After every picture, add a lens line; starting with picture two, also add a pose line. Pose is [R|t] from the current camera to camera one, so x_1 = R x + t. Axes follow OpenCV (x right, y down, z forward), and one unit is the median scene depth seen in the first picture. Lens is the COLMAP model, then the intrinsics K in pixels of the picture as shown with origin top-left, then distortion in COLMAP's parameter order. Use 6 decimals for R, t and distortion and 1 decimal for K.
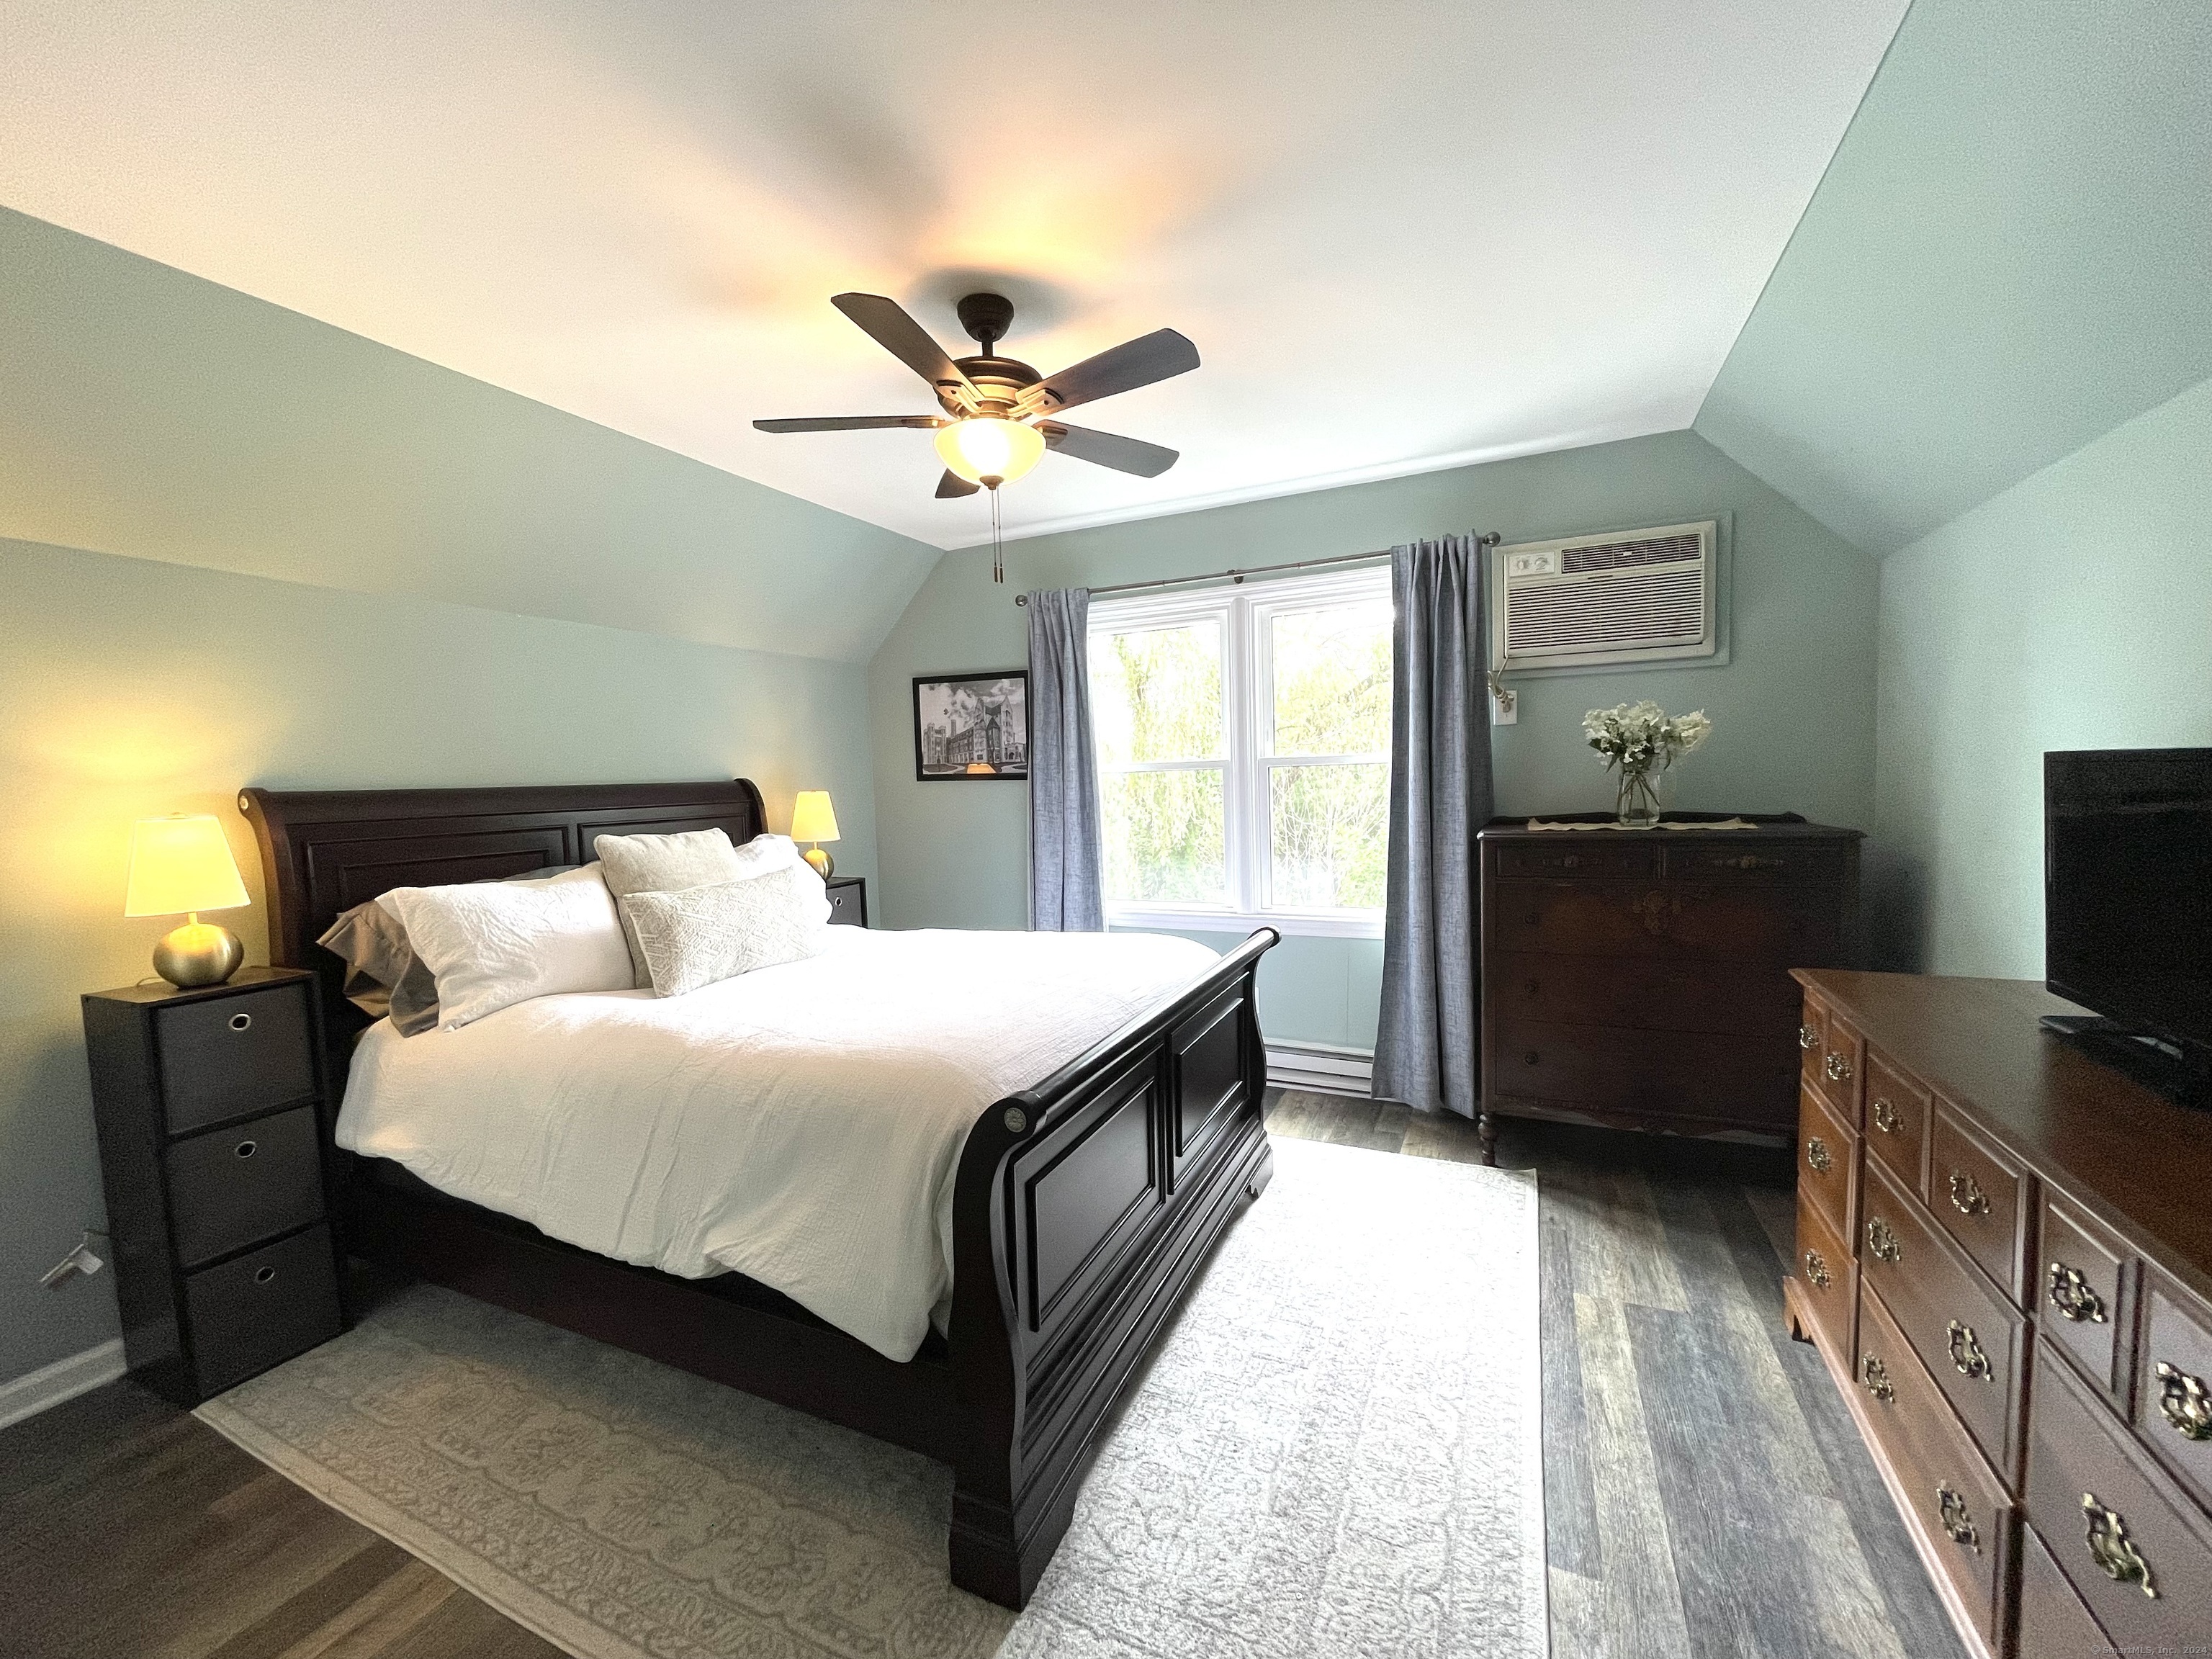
lens RADIAL K [[888.7, 0, 1097.1], [0, 888.7, 831.7], [0, 0, 1]] dist [-0.003072, -0.000174]
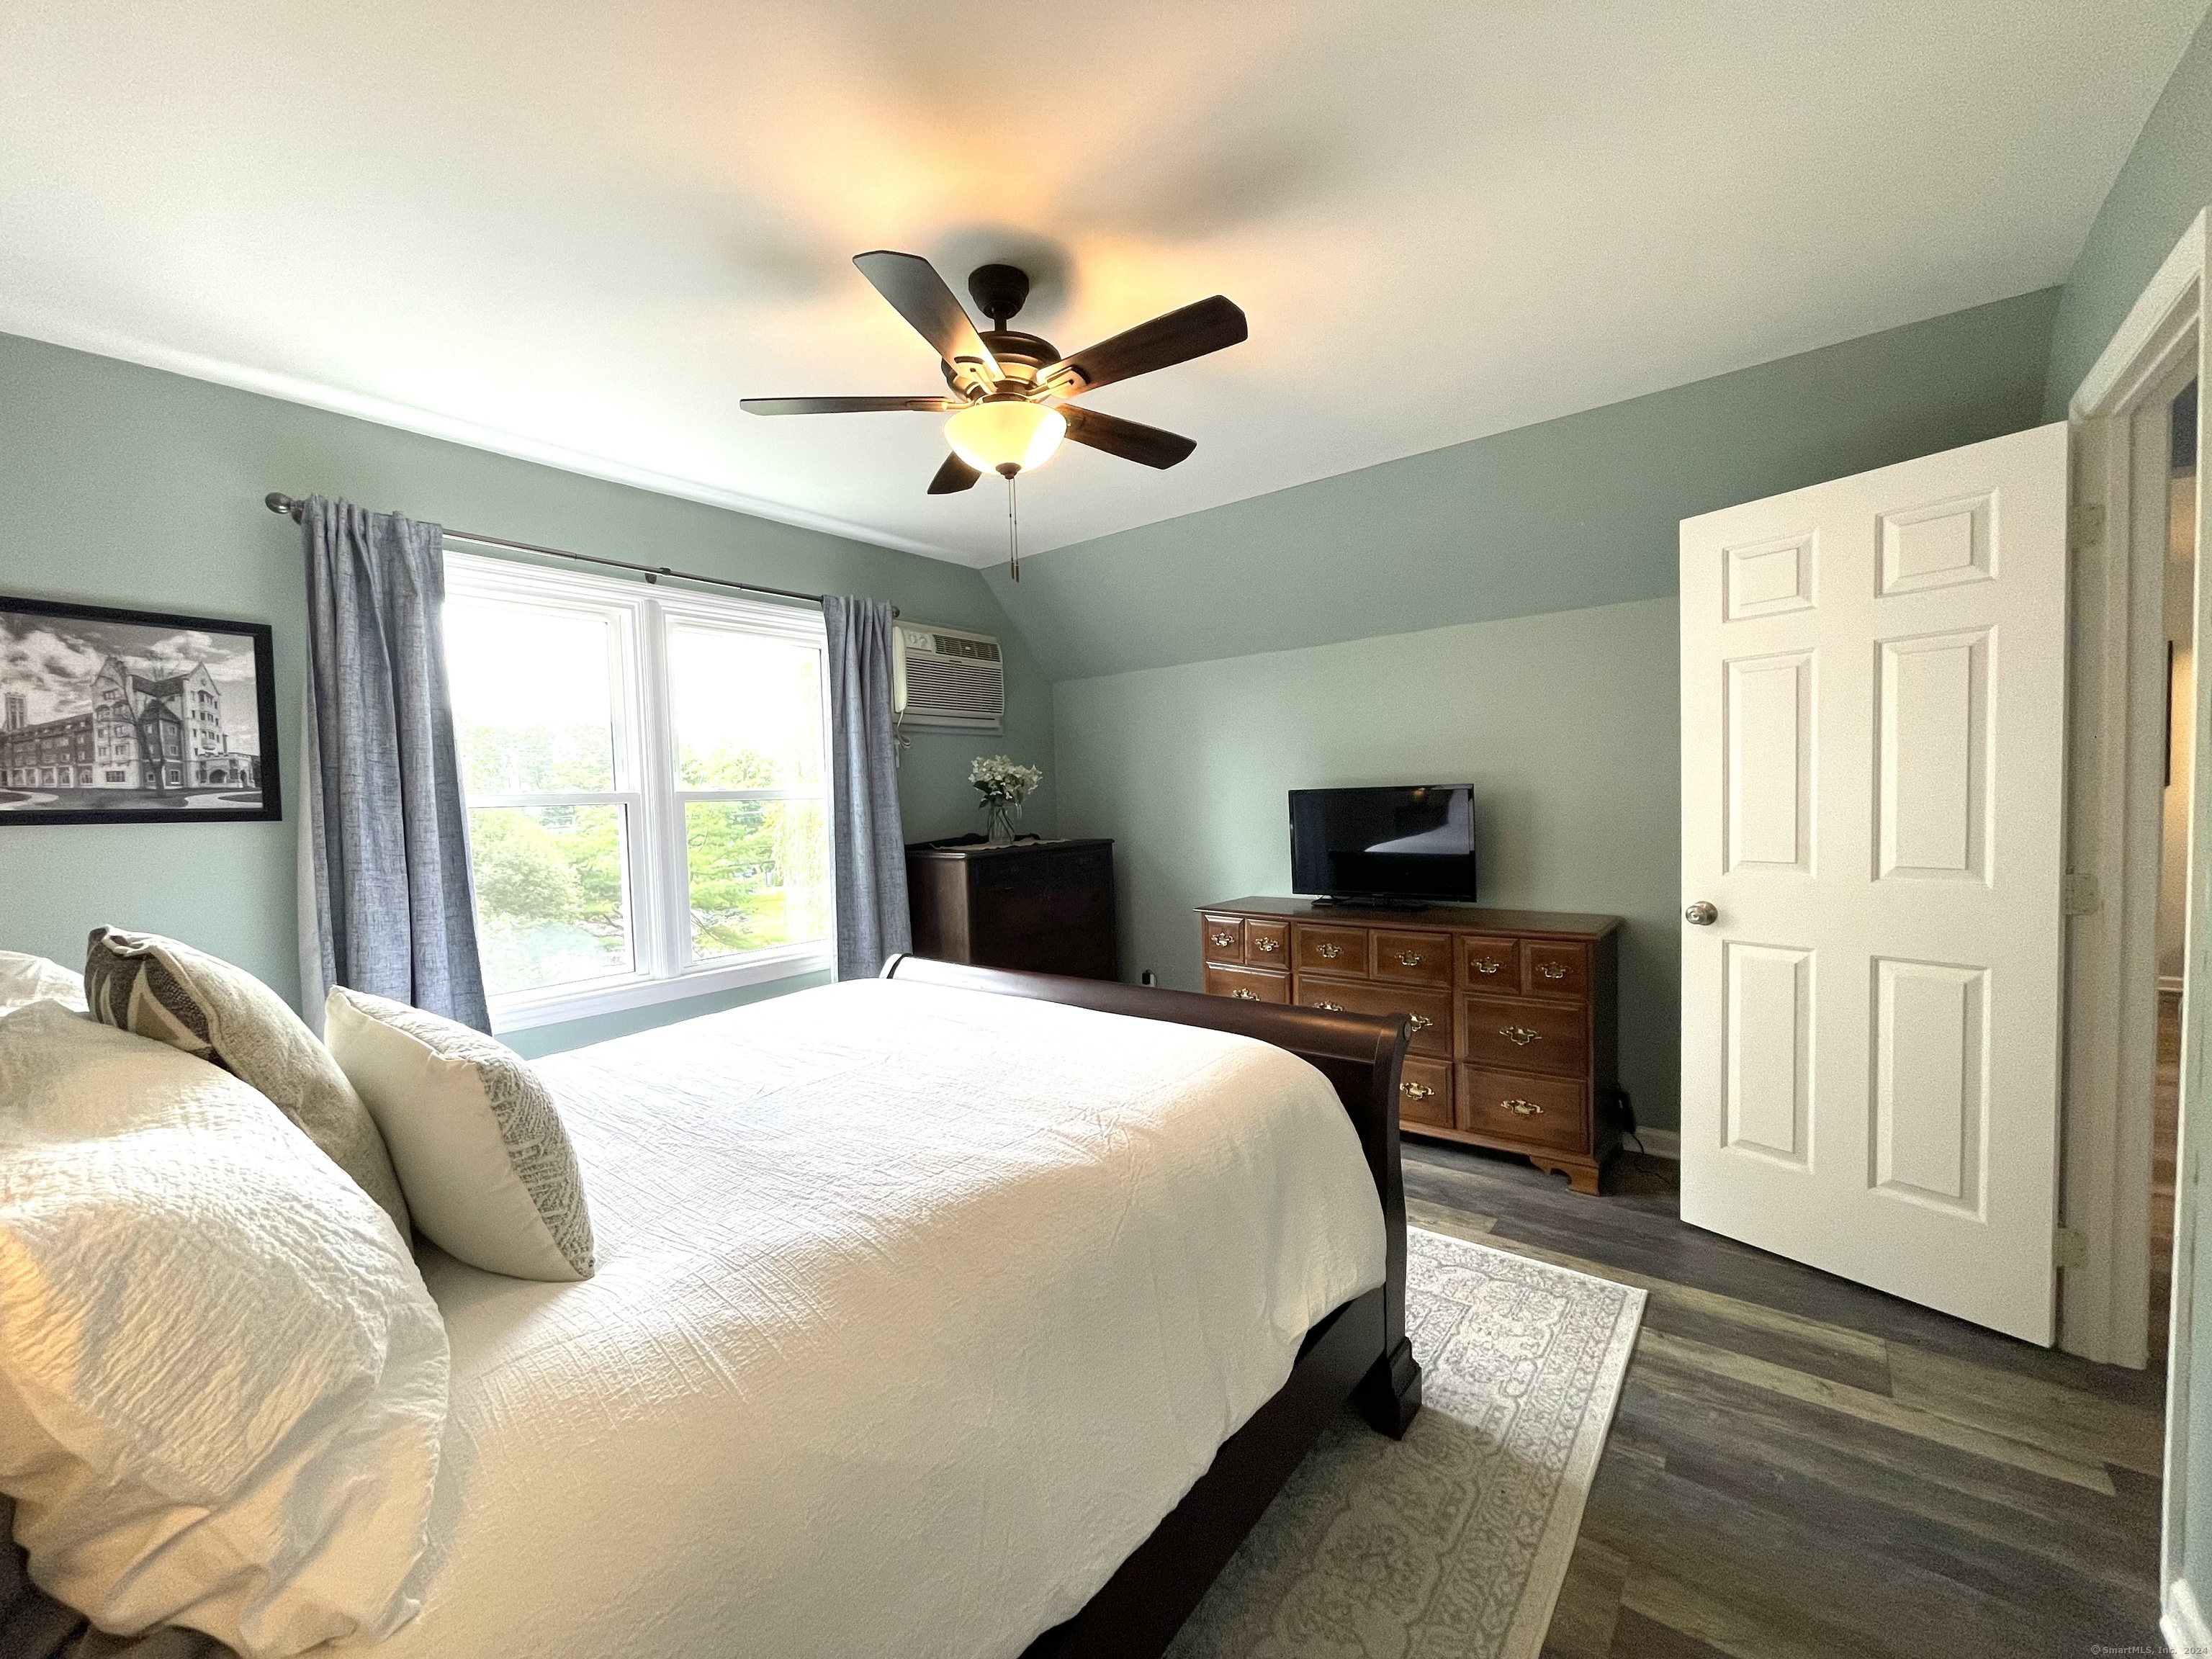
lens RADIAL K [[888.7, 0, 1101.6], [0, 888.7, 832.6], [0, 0, 1]] dist [-0.003072, -0.000174]
pose [[0.226231, -0.017419, 0.973918, -0.497520], [0.080691, 0.996739, -0.000917, -0.008008], [-0.970726, 0.078794, 0.226898, 0.364179]]
